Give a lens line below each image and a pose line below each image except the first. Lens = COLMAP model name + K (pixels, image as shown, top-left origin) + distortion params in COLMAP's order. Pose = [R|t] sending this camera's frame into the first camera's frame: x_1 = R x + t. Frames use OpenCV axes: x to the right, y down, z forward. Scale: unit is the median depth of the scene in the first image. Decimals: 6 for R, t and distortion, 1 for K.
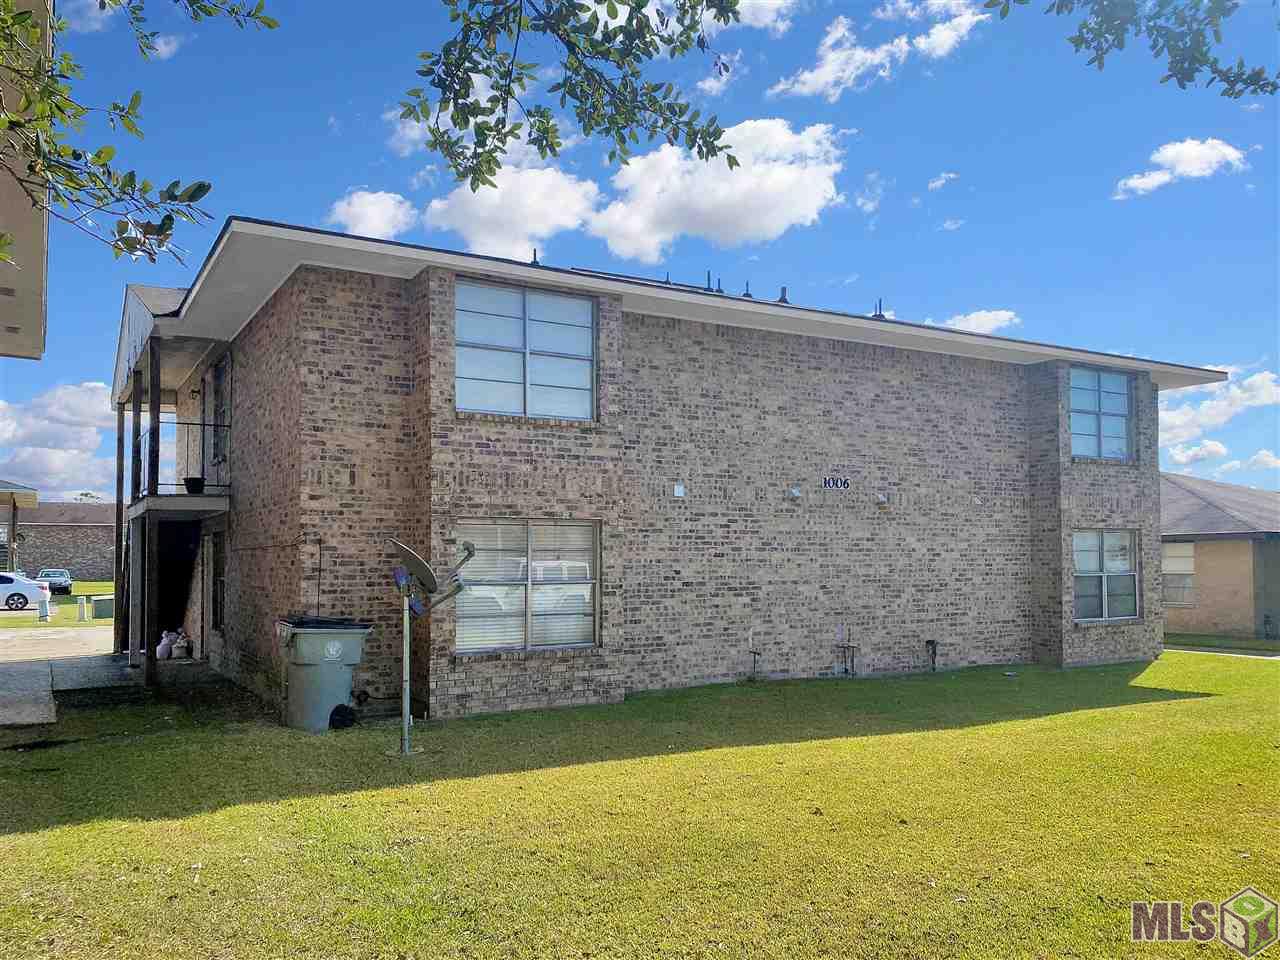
lens RADIAL K [[1013.5, 0, 635.5], [0, 1013.5, 502.0], [0, 0, 1]] dist [0.103881, -0.169056]
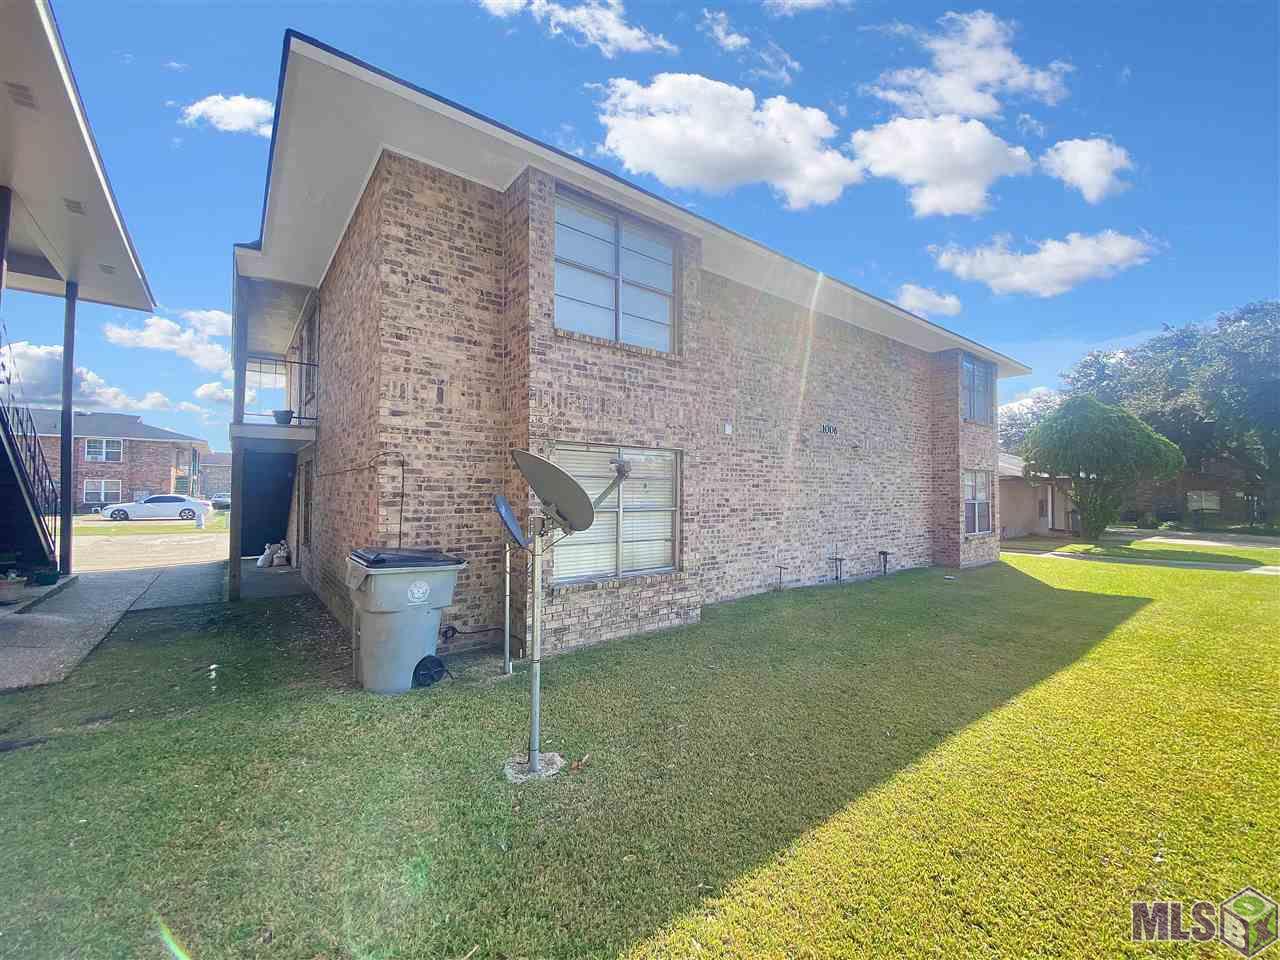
lens RADIAL K [[519.7, 0, 640.2], [0, 519.7, 473.5], [0, 0, 1]] dist [0.025729, -0.022463]
pose [[0.990877, 0.013954, 0.134043, -0.139903], [-0.017120, 0.999600, 0.022498, 0.028583], [-0.133676, -0.024588, 0.990720, 0.443192]]
